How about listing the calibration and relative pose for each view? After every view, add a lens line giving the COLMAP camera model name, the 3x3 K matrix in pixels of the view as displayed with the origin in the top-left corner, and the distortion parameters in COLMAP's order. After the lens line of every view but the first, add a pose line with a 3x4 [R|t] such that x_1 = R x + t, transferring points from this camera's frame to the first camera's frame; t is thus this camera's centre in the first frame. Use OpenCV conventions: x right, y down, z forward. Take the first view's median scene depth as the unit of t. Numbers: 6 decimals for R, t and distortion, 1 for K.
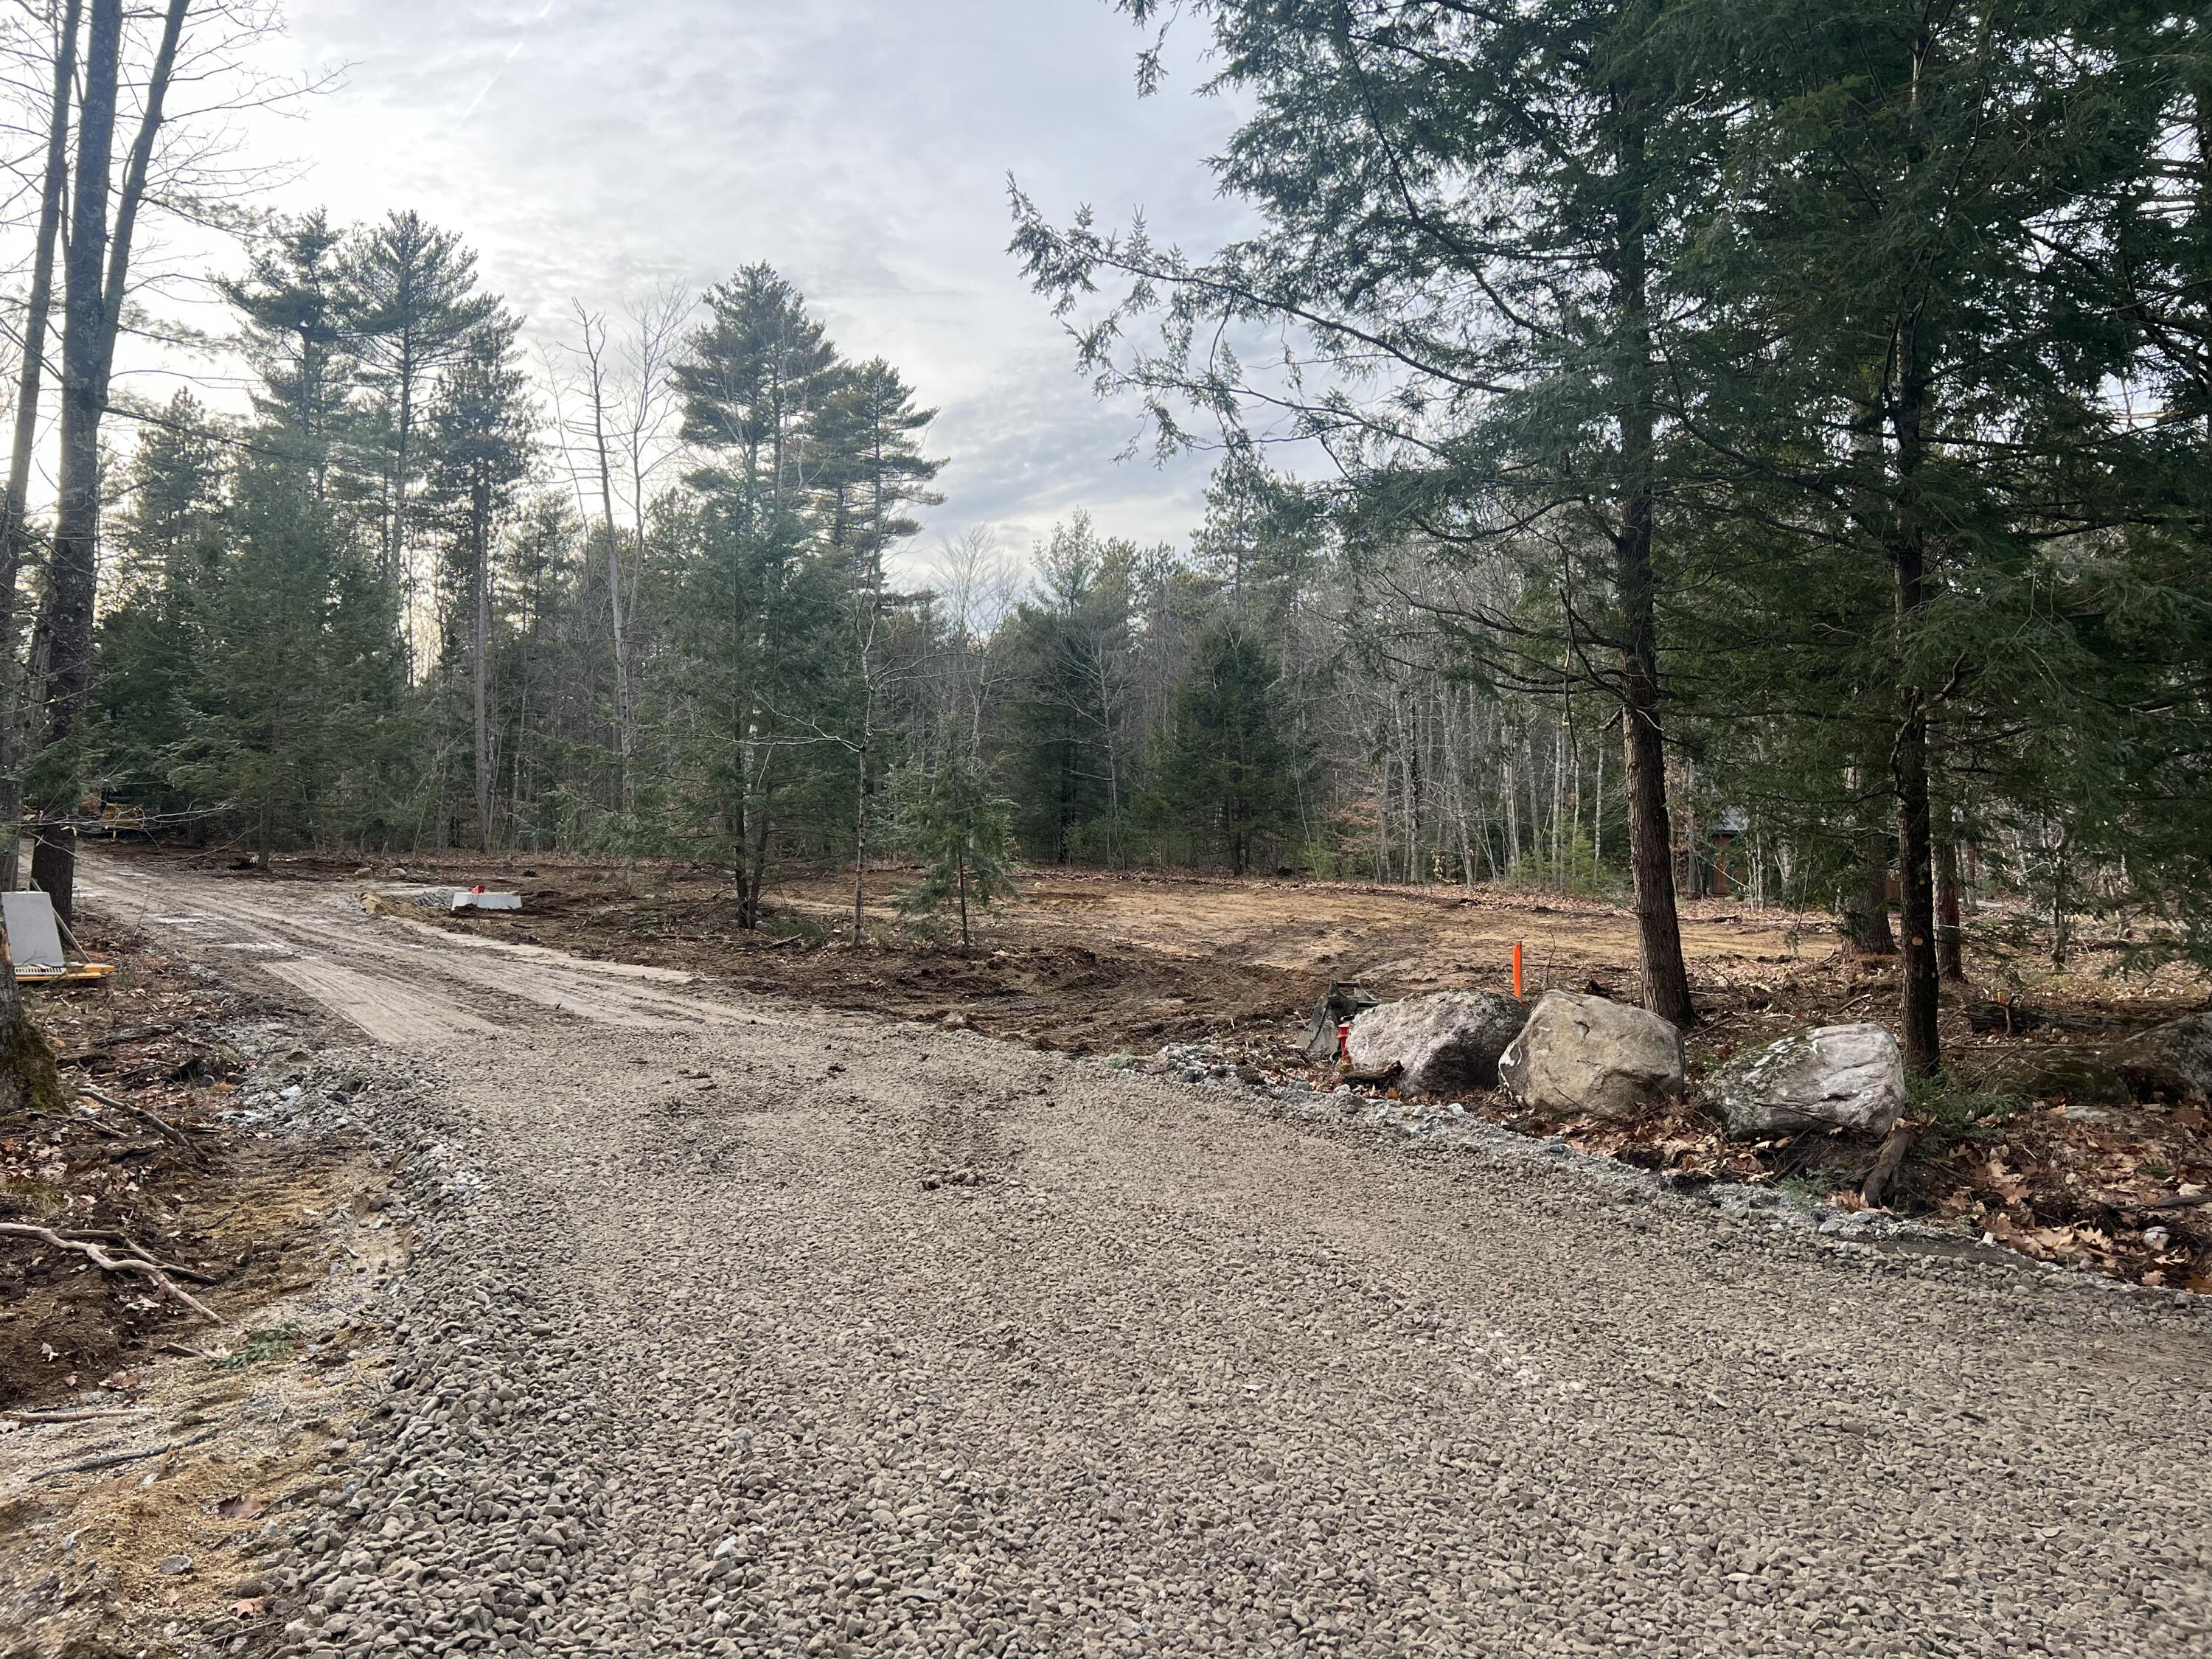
lens RADIAL K [[1686.4, 0, 1113.3], [0, 1686.4, 818.3], [0, 0, 1]] dist [0.085565, -0.085821]
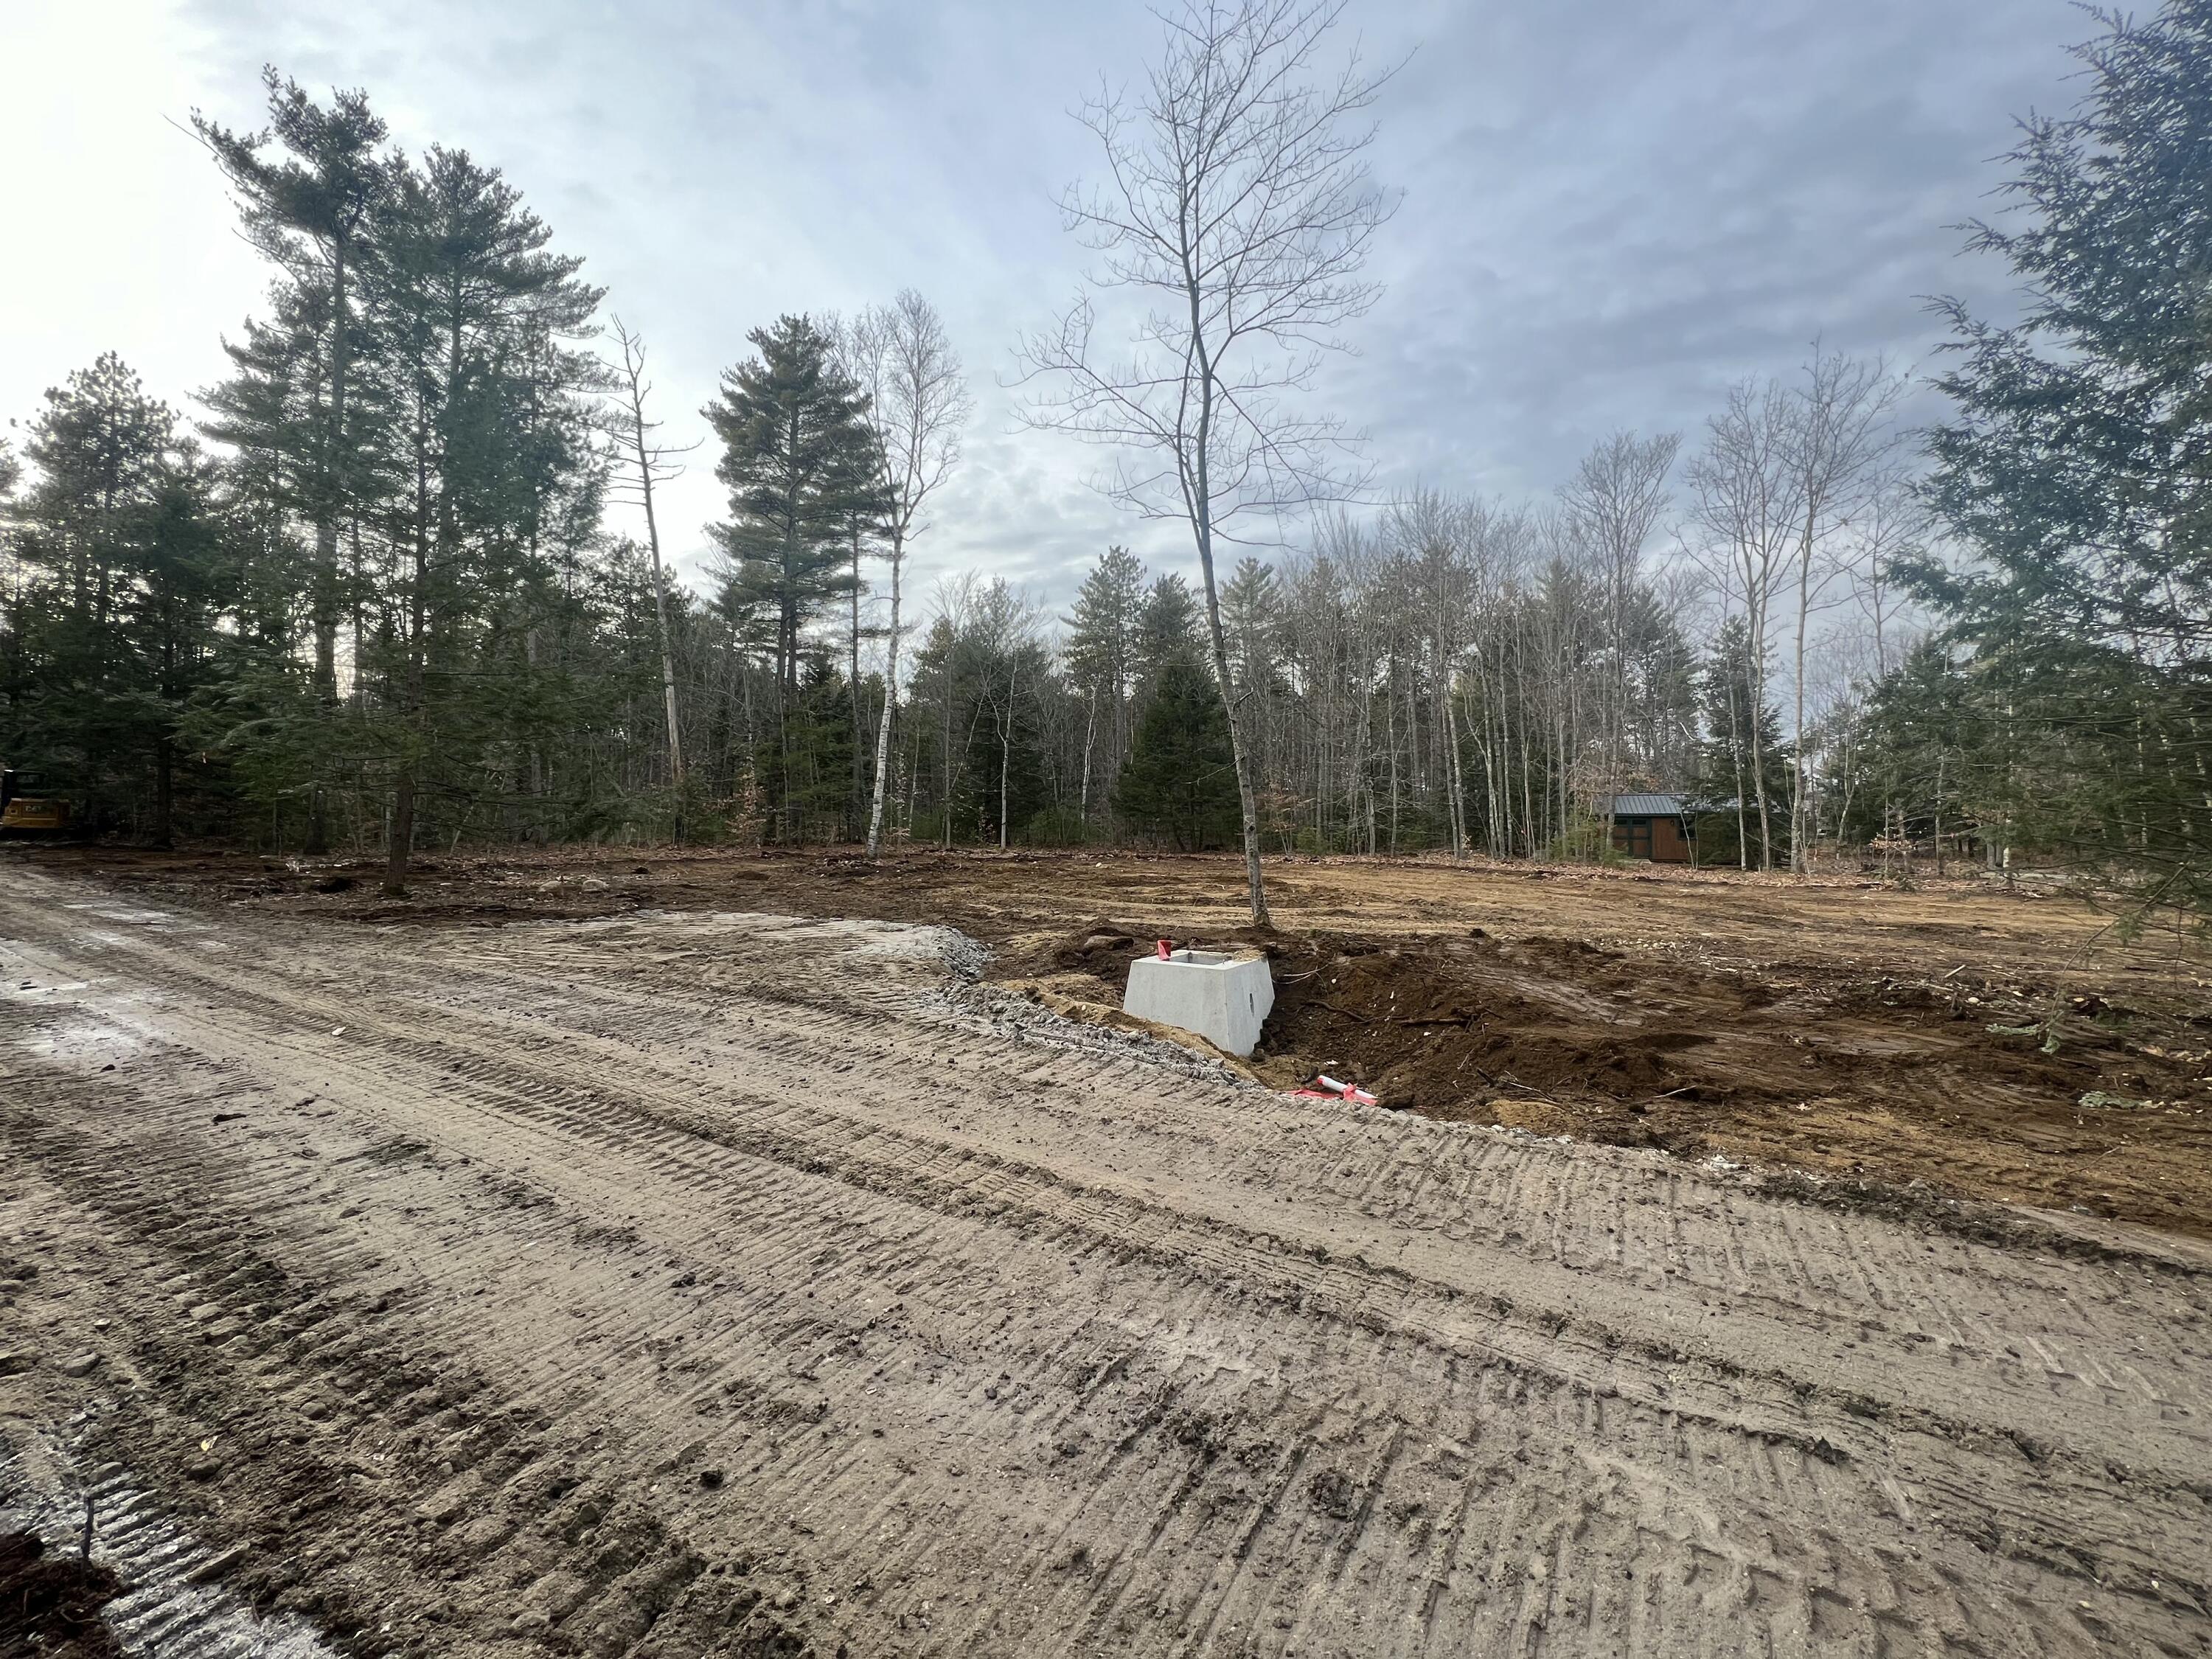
lens RADIAL K [[897.5, 0, 1110.1], [0, 897.5, 824.4], [0, 0, 1]] dist [0.001336, 0.000285]
pose [[0.930269, -0.011398, 0.366700, -0.265269], [0.007145, 0.999891, 0.012954, 0.001865], [-0.366808, -0.009431, 0.930249, 0.419869]]
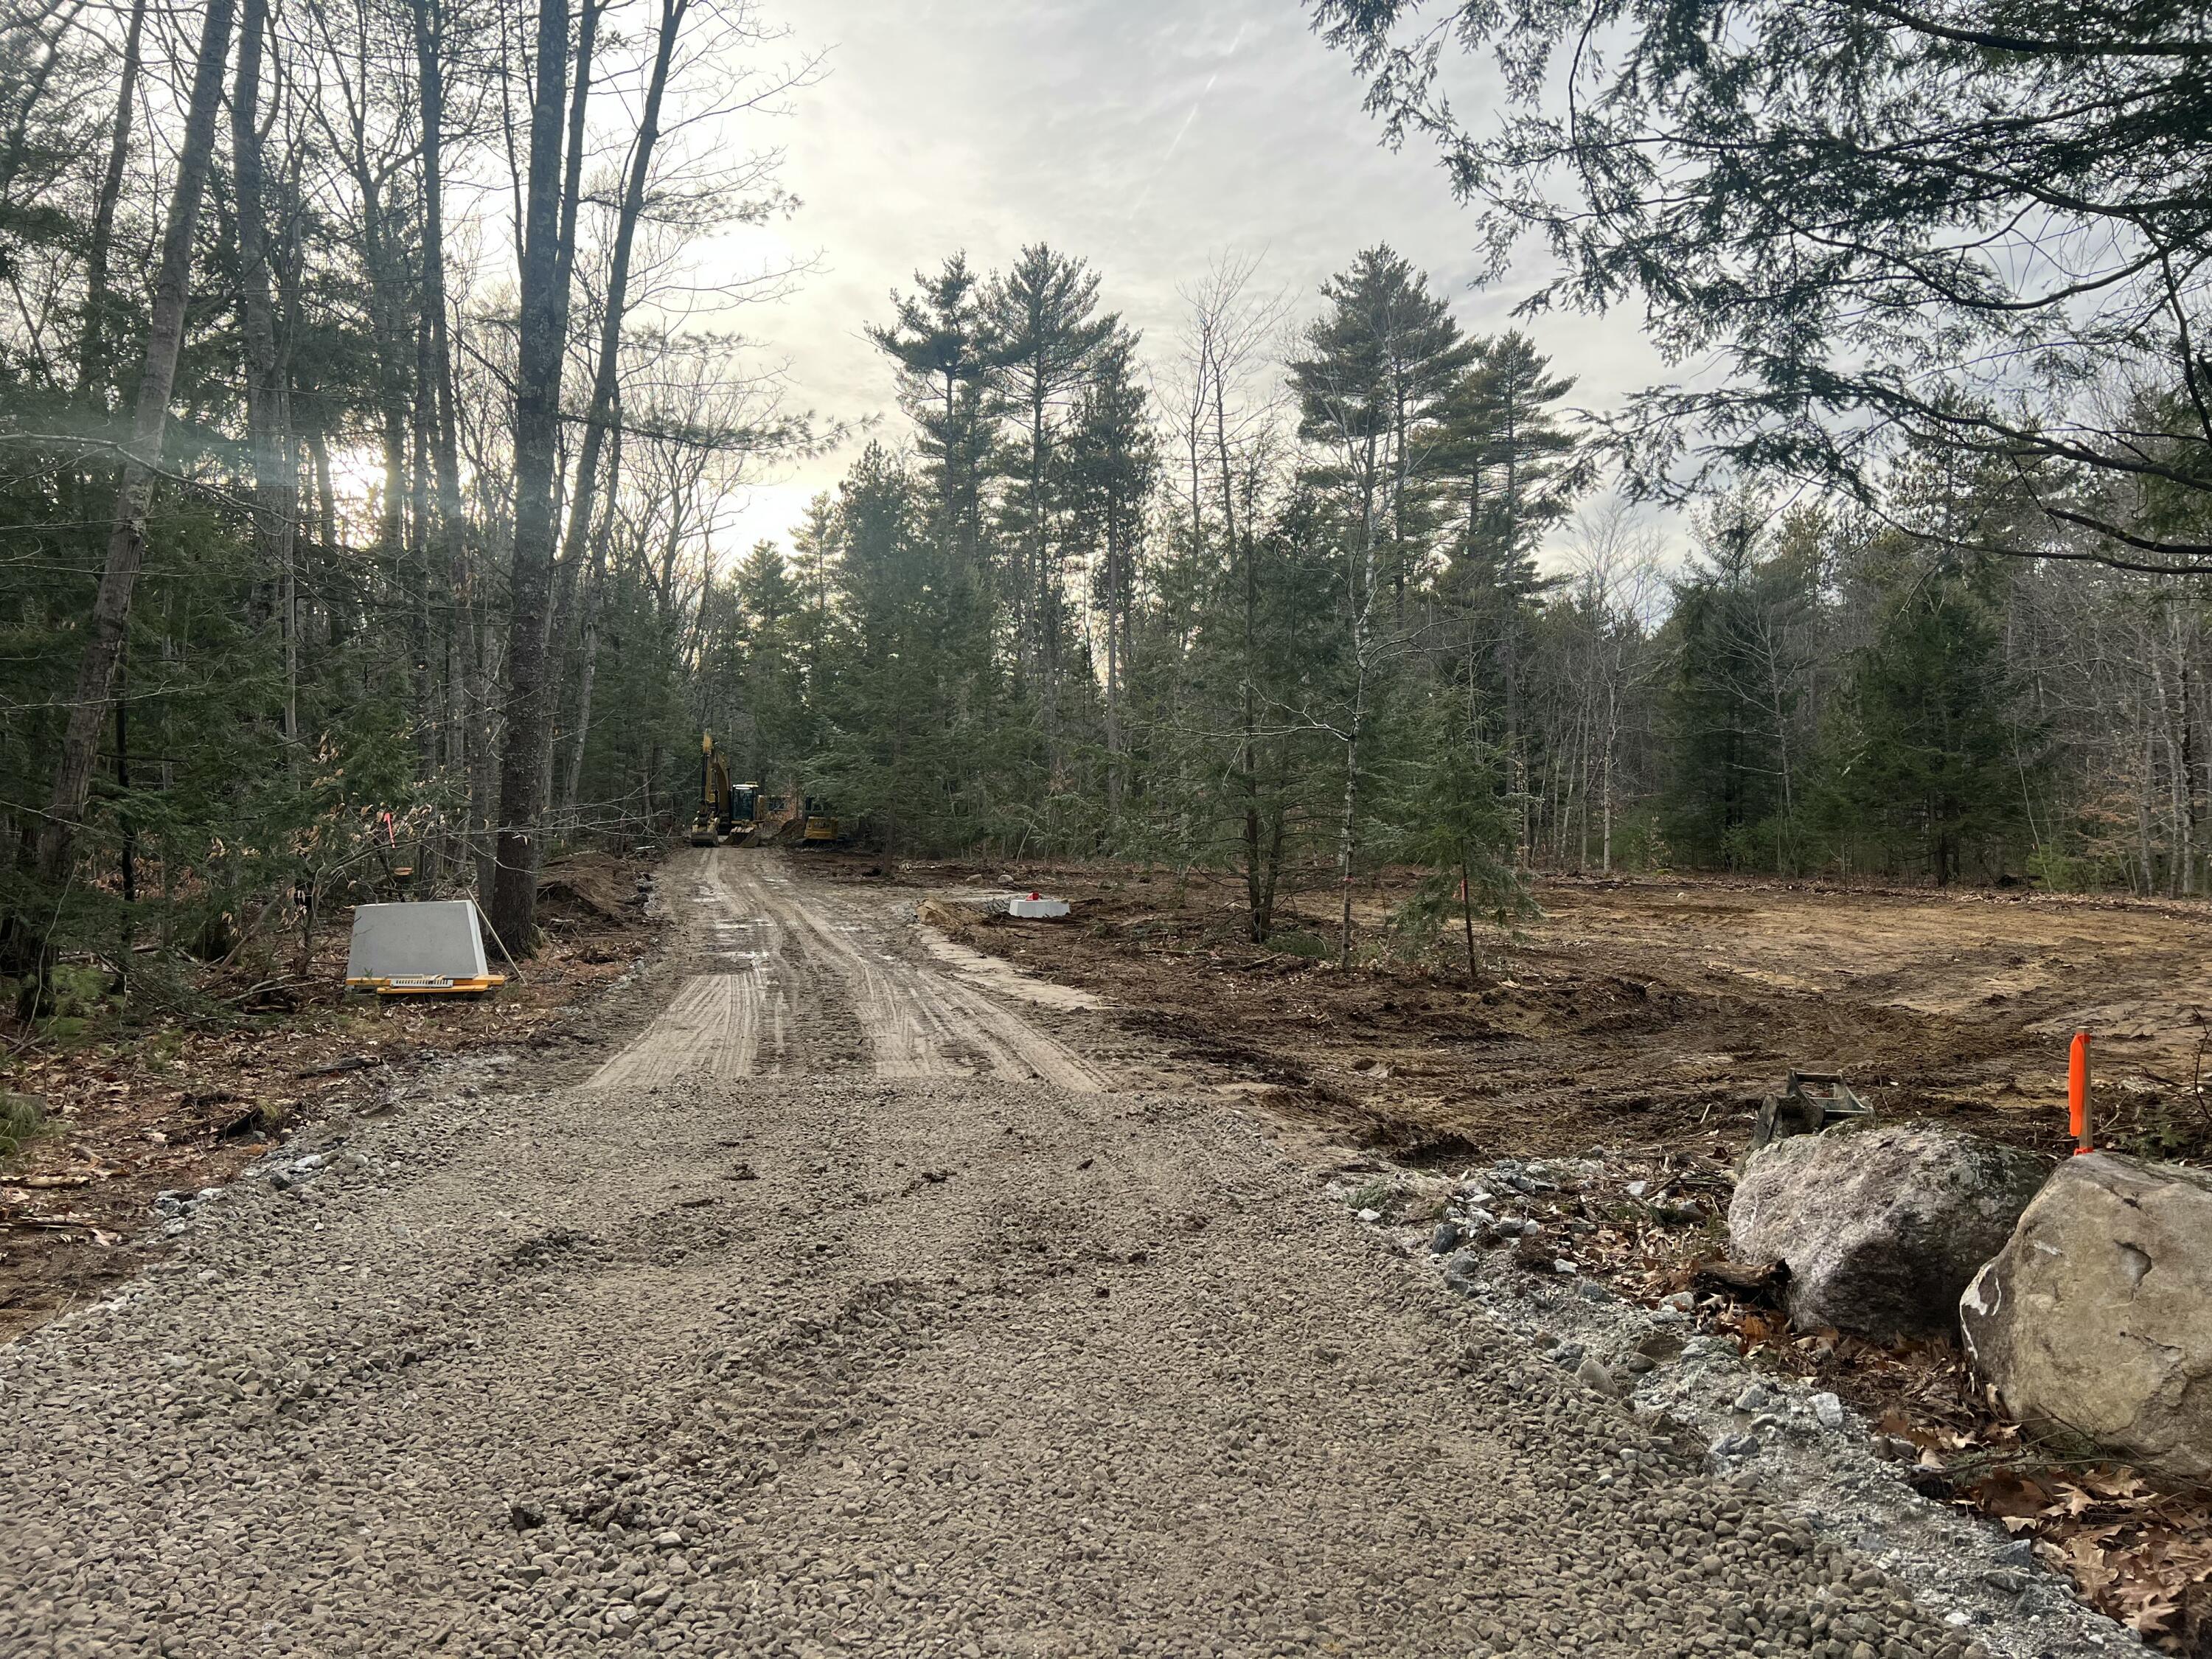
lens RADIAL K [[1686.4, 0, 1113.3], [0, 1686.4, 818.3], [0, 0, 1]] dist [0.085565, -0.085821]
pose [[0.920898, -0.012312, -0.389609, 0.028245], [0.010895, 0.999924, -0.005846, 0.001325], [0.389651, 0.001139, 0.920962, 0.066328]]
